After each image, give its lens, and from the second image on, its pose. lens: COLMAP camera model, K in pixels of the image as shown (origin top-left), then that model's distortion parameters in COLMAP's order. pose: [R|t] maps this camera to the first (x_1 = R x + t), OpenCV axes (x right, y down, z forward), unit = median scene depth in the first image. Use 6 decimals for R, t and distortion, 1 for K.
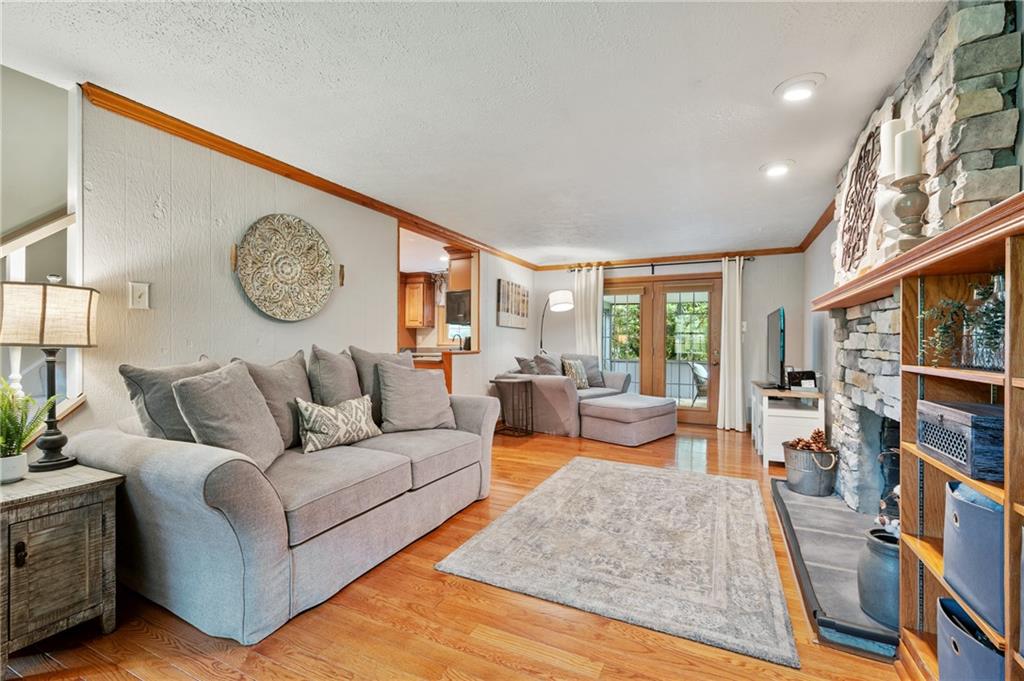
lens RADIAL K [[441.7, 0, 519.0], [0, 441.7, 341.1], [0, 0, 1]] dist [0.003797, 0.000325]
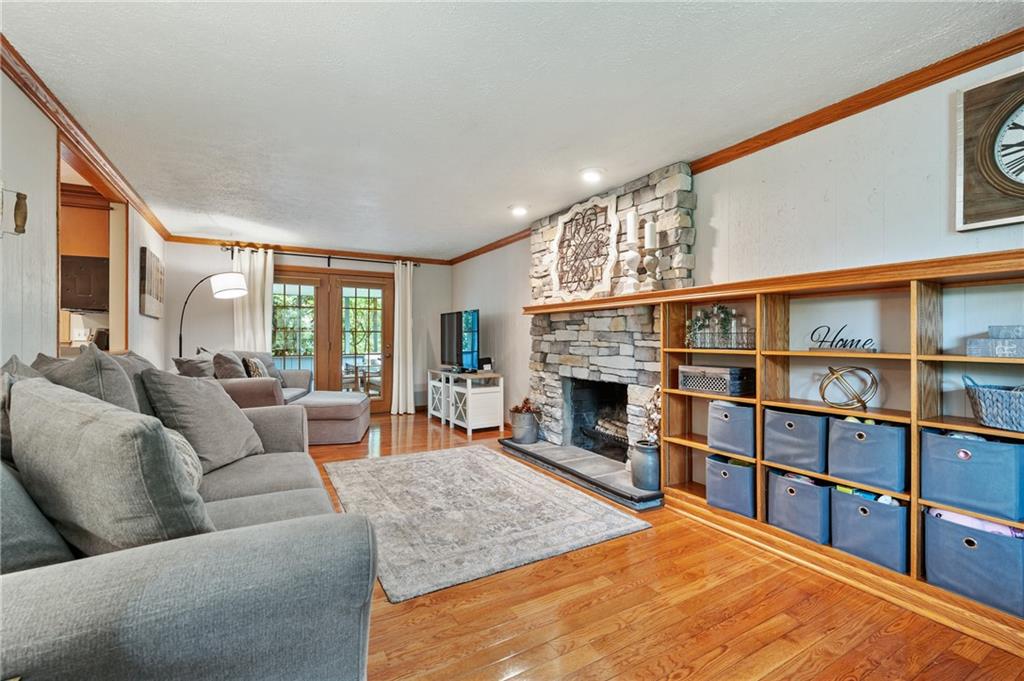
lens RADIAL K [[441.7, 0, 515.1], [0, 441.7, 336.4], [0, 0, 1]] dist [0.003797, 0.000325]
pose [[0.574353, -0.003863, 0.818599, -0.499845], [0.000572, 0.999991, 0.004319, -0.003429], [-0.818608, -0.002012, 0.574349, 0.208575]]
